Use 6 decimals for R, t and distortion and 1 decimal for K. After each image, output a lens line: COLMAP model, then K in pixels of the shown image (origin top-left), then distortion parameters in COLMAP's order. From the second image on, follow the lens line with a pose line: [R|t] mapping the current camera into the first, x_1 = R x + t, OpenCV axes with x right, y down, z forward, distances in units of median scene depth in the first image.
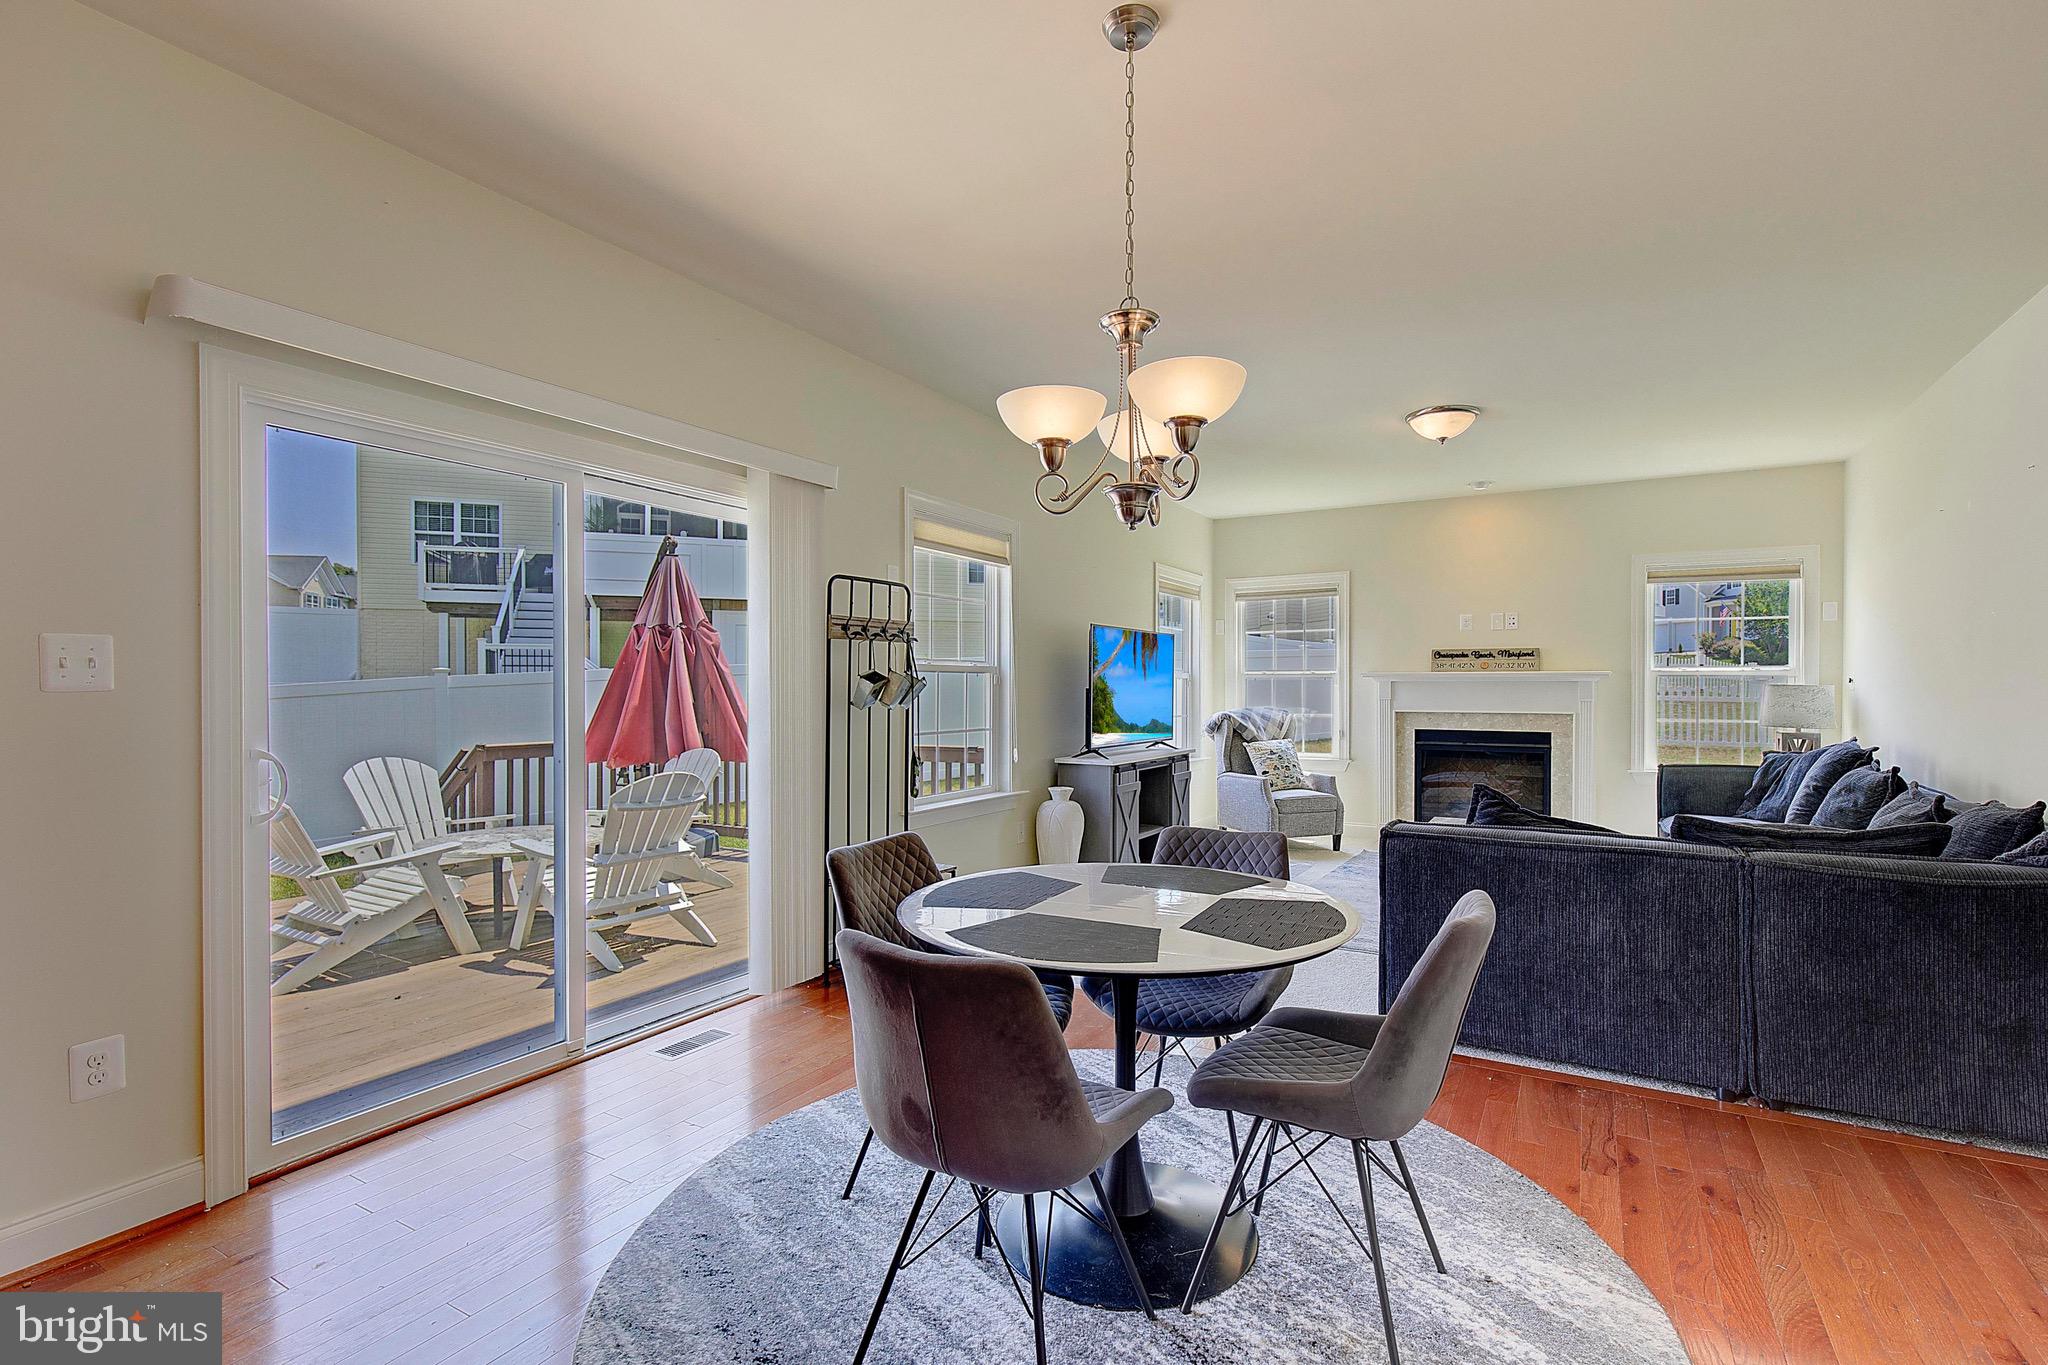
lens RADIAL K [[943.0, 0, 1039.2], [0, 943.0, 697.0], [0, 0, 1]] dist [0.004448, -0.000585]
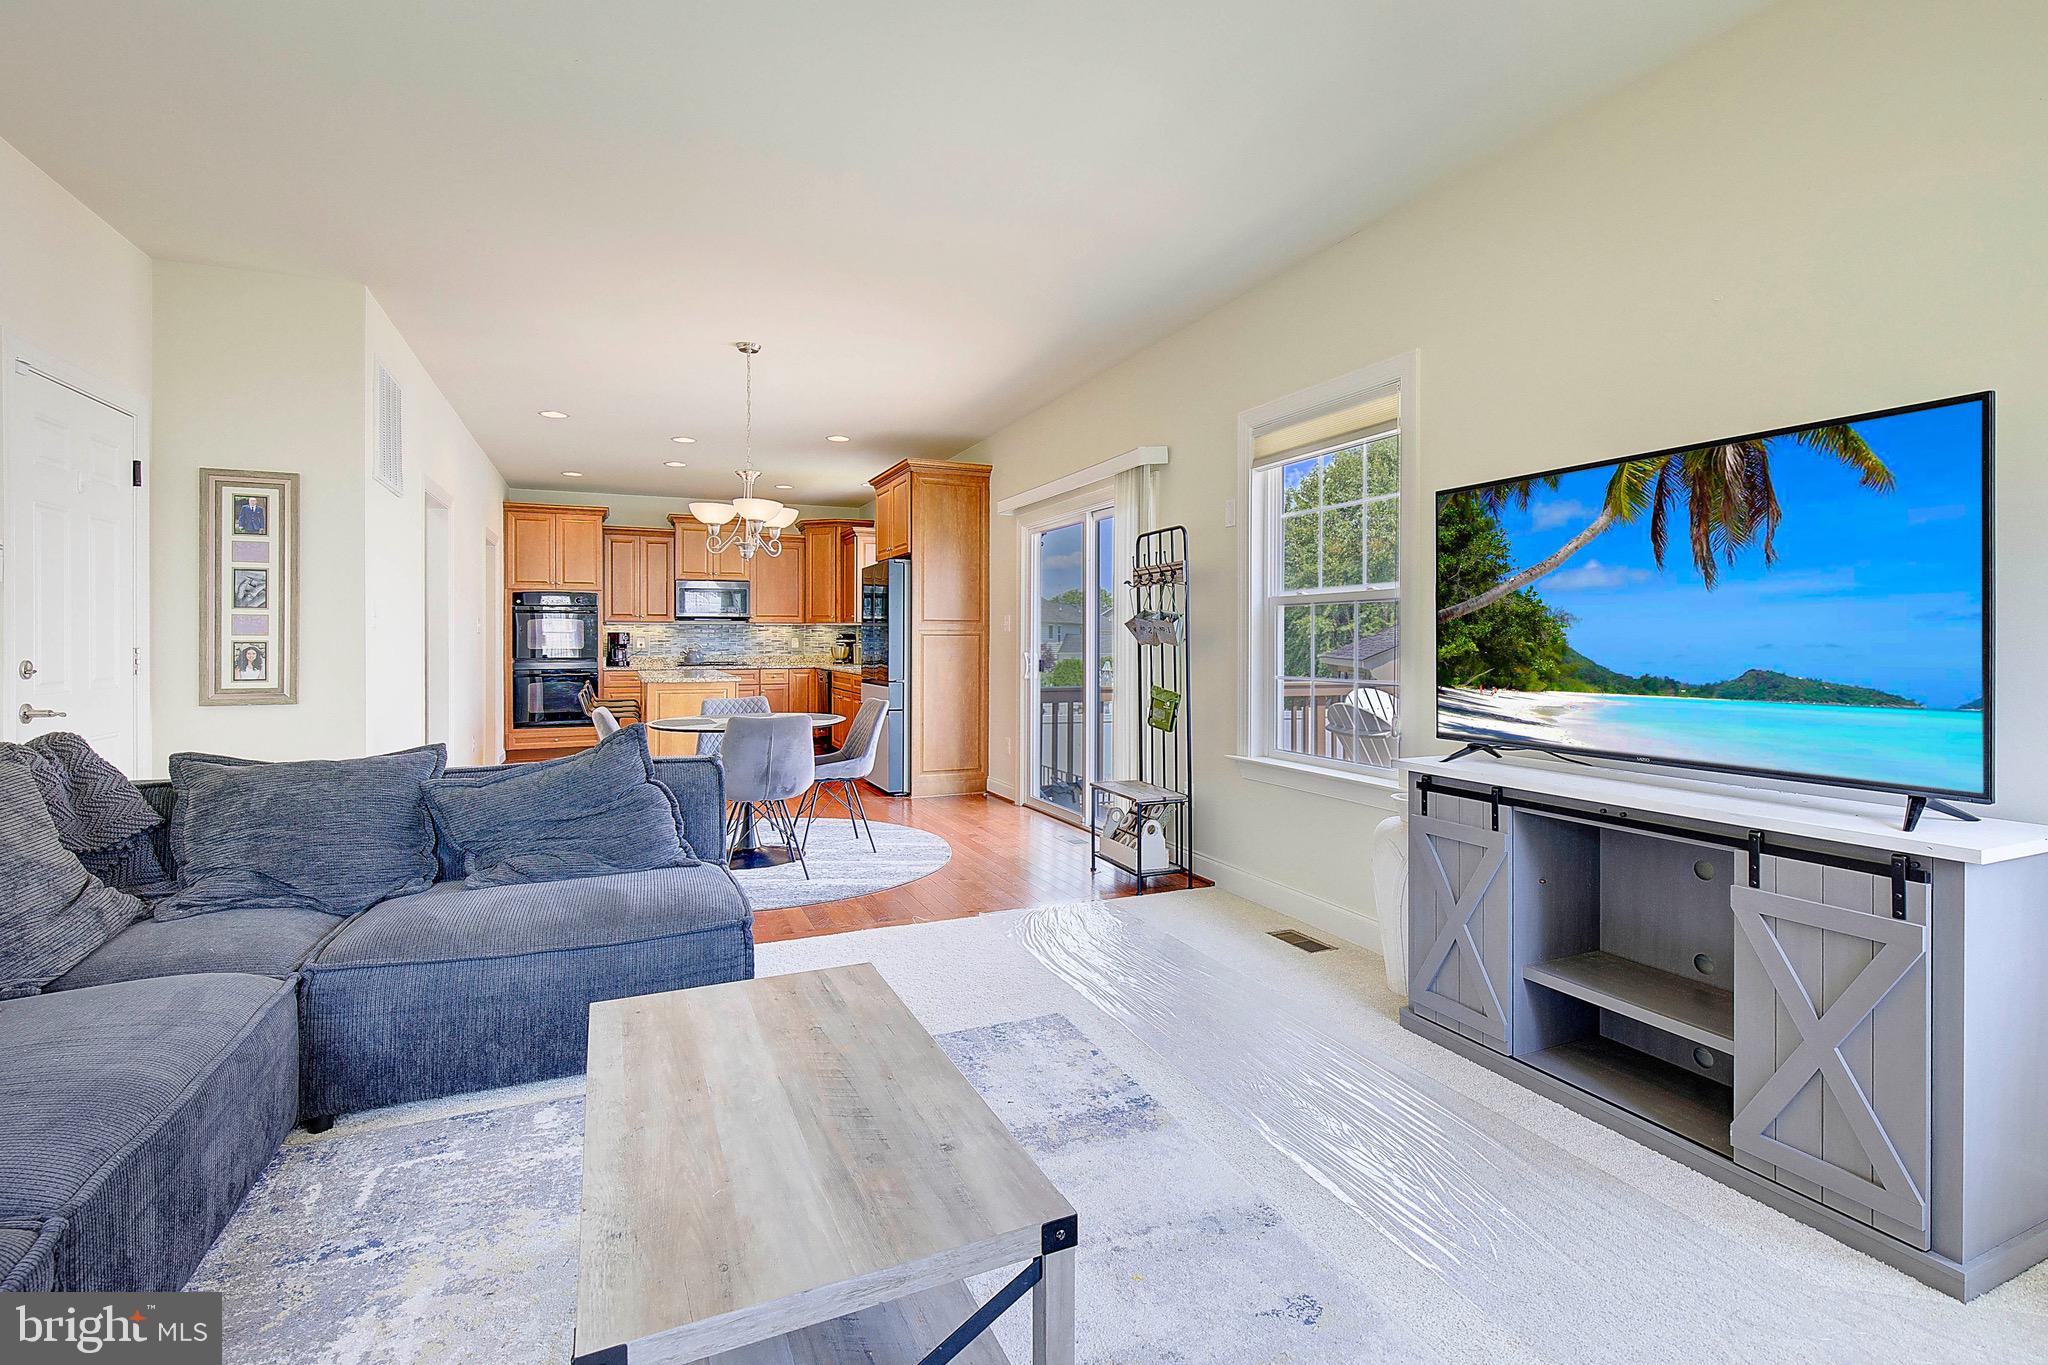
lens RADIAL K [[943.0, 0, 1048.7], [0, 943.0, 638.1], [0, 0, 1]] dist [0.004448, -0.000585]
pose [[-0.584920, -0.001632, -0.811090, 0.514173], [-0.007817, 0.999963, 0.003625, -0.000080], [0.811054, 0.008461, -0.584911, 0.990653]]
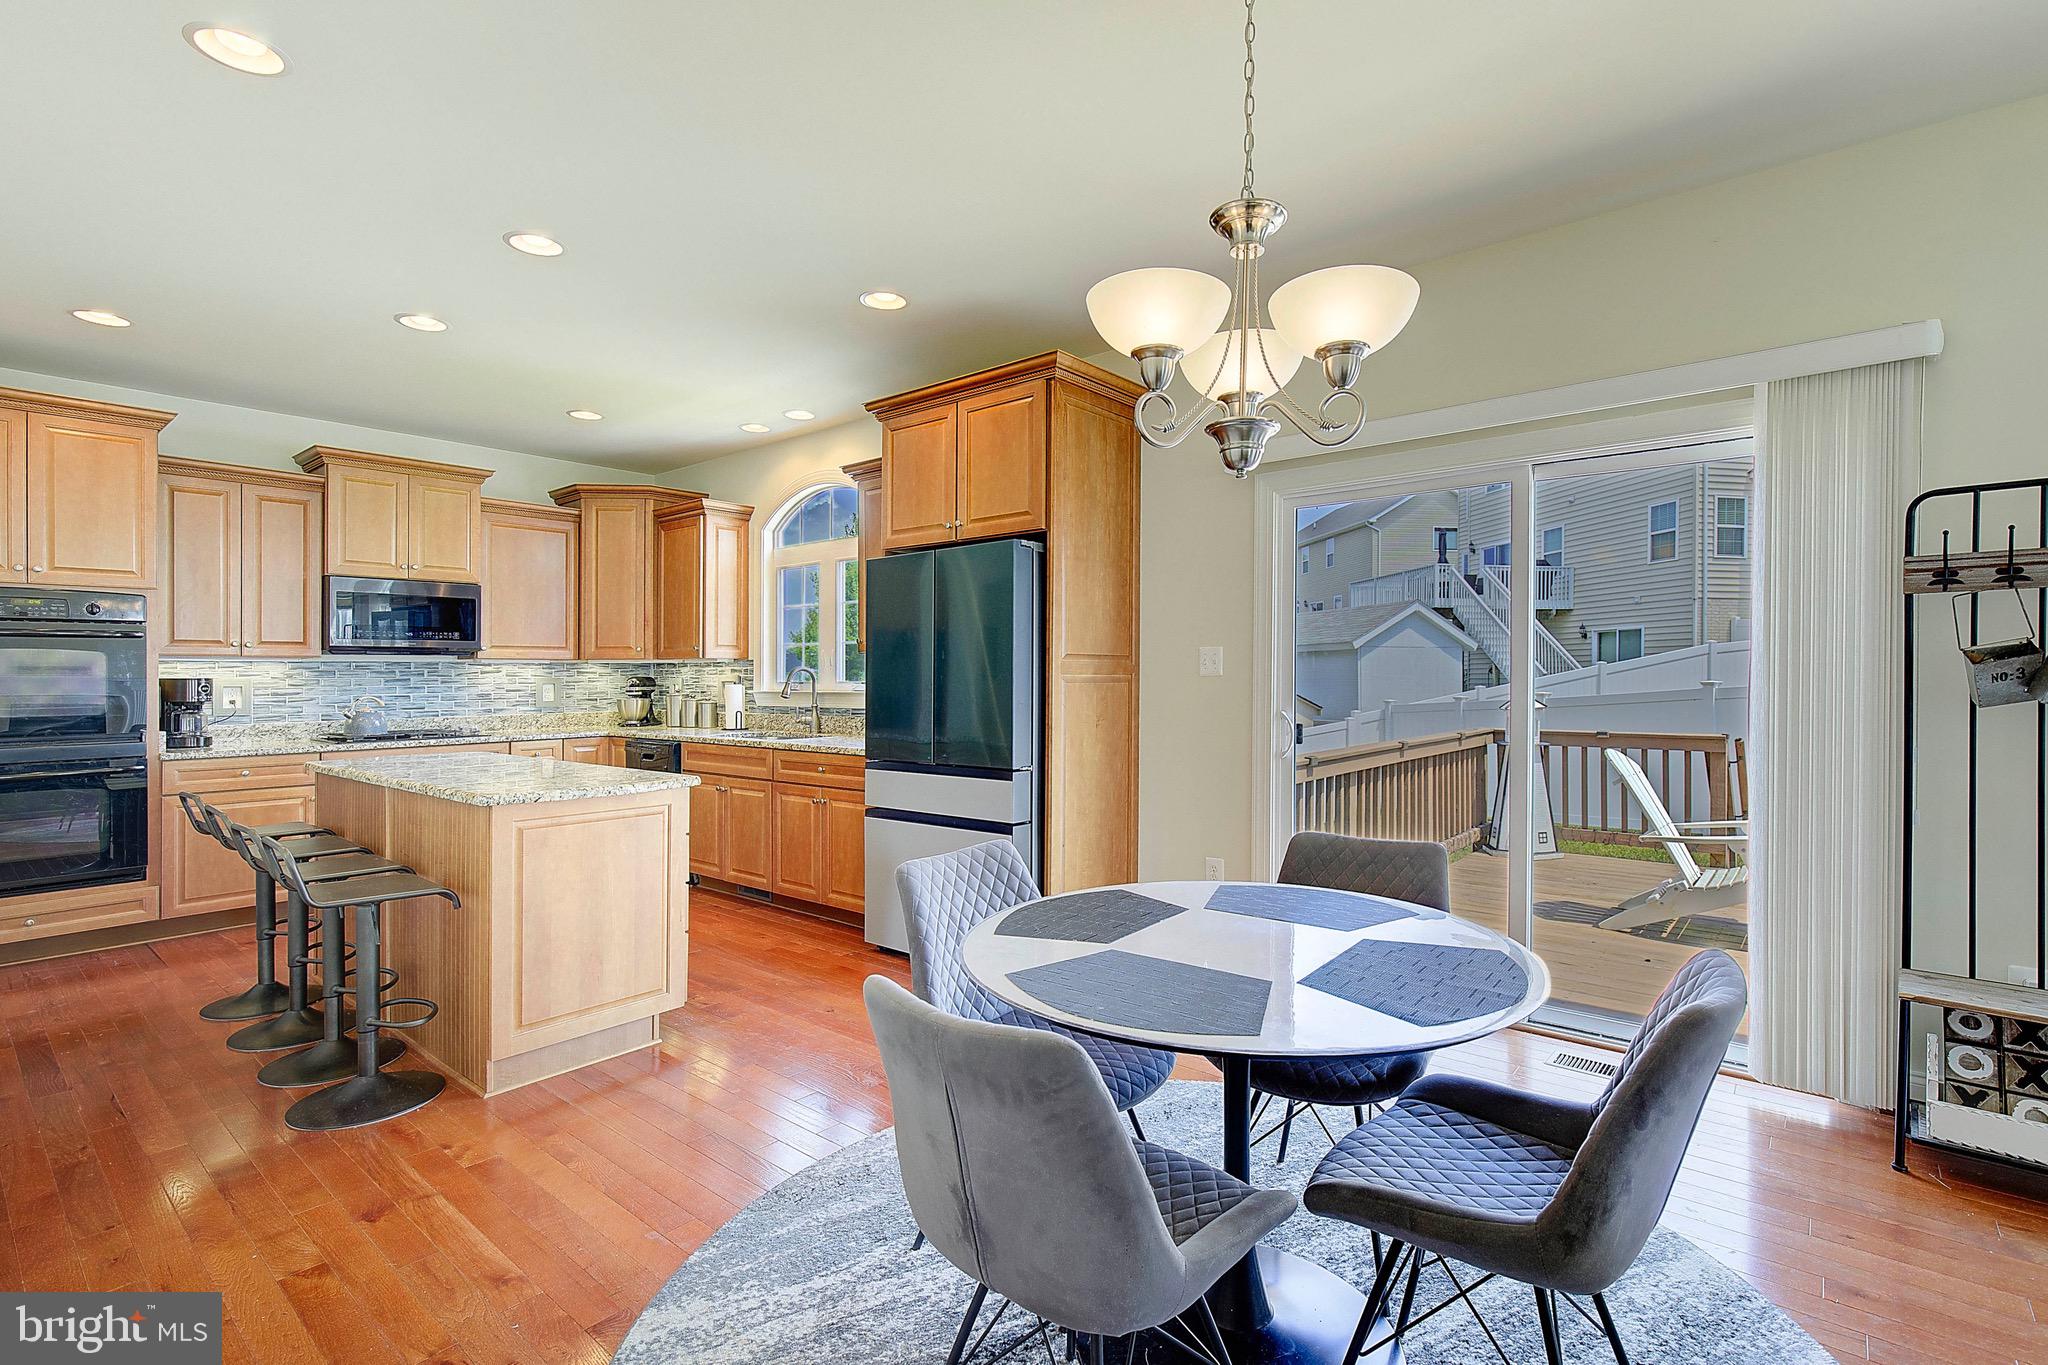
lens RADIAL K [[943.0, 0, 1060.2], [0, 943.0, 658.1], [0, 0, 1]] dist [0.004448, -0.000585]
pose [[-0.159284, -0.016233, -0.987099, 0.302620], [-0.002702, 0.999868, -0.016007, -0.004155], [0.987229, 0.000118, -0.159306, 0.323596]]
